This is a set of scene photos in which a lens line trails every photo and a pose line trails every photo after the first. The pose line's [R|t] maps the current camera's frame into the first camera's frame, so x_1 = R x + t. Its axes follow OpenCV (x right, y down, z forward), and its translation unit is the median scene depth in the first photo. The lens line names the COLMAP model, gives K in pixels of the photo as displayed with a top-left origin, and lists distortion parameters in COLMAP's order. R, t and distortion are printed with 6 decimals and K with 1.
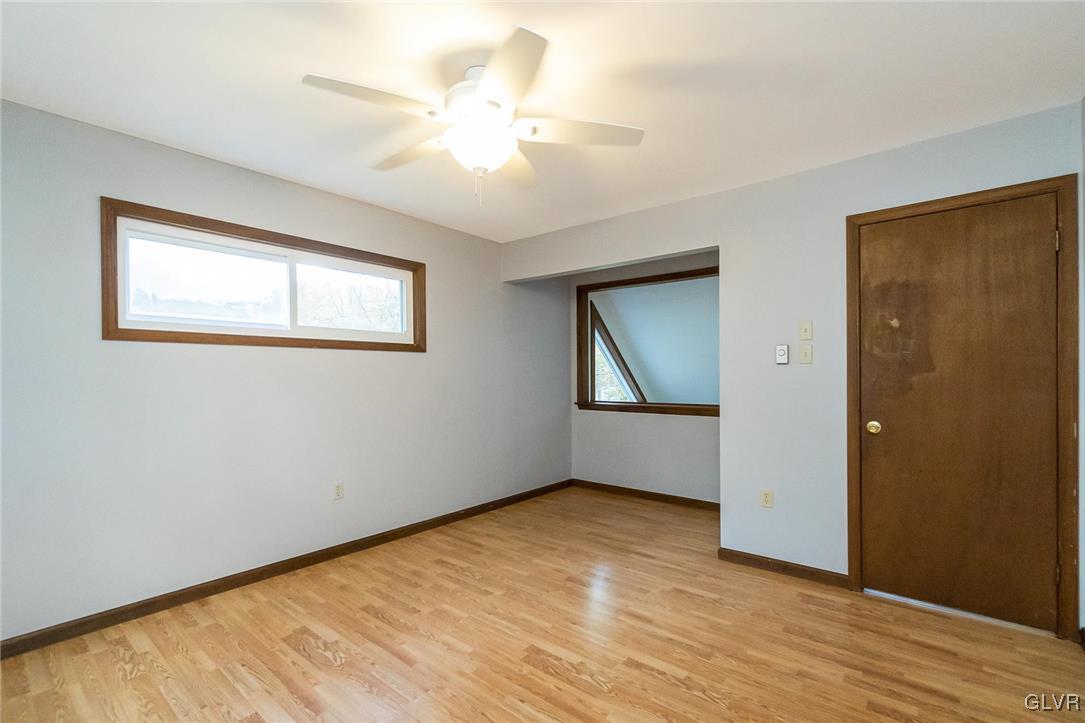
lens RADIAL K [[480.8, 0, 536.1], [0, 480.8, 380.6], [0, 0, 1]] dist [0.000104, 0.000338]
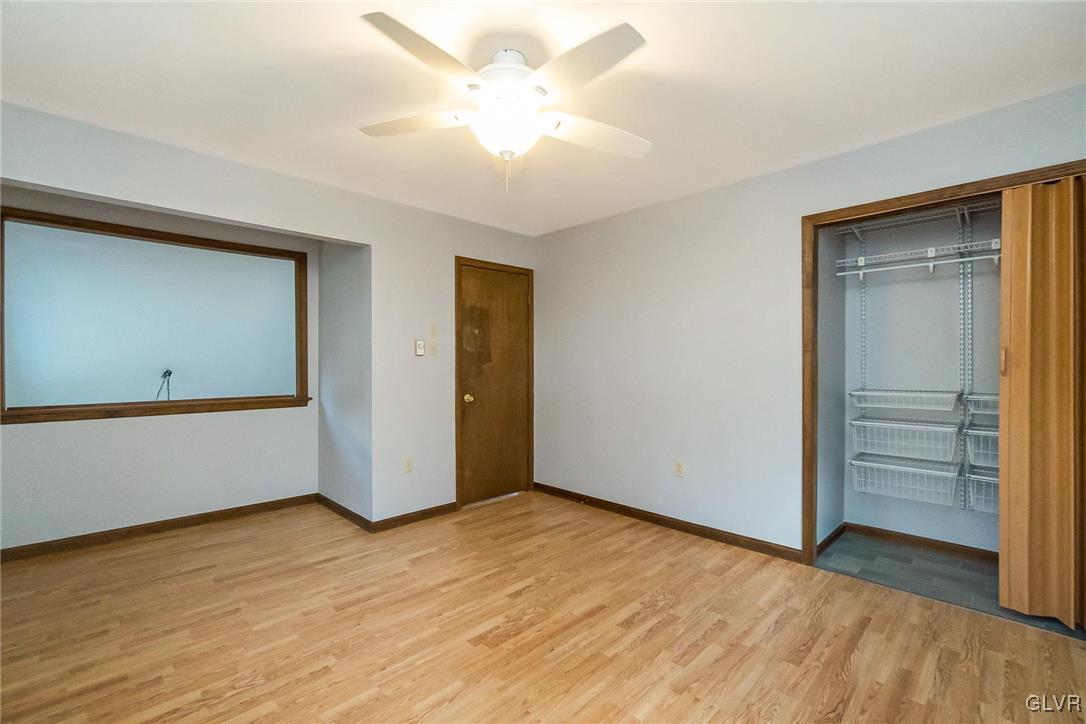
lens RADIAL K [[475.4, 0, 543.0], [0, 475.4, 362.0], [0, 0, 1]] dist [-0.001757, 0.000043]
pose [[0.089921, 0.006126, 0.995930, -0.777543], [0.007743, 0.999947, -0.006850, -0.006222], [-0.995919, 0.008327, 0.089869, 0.614837]]
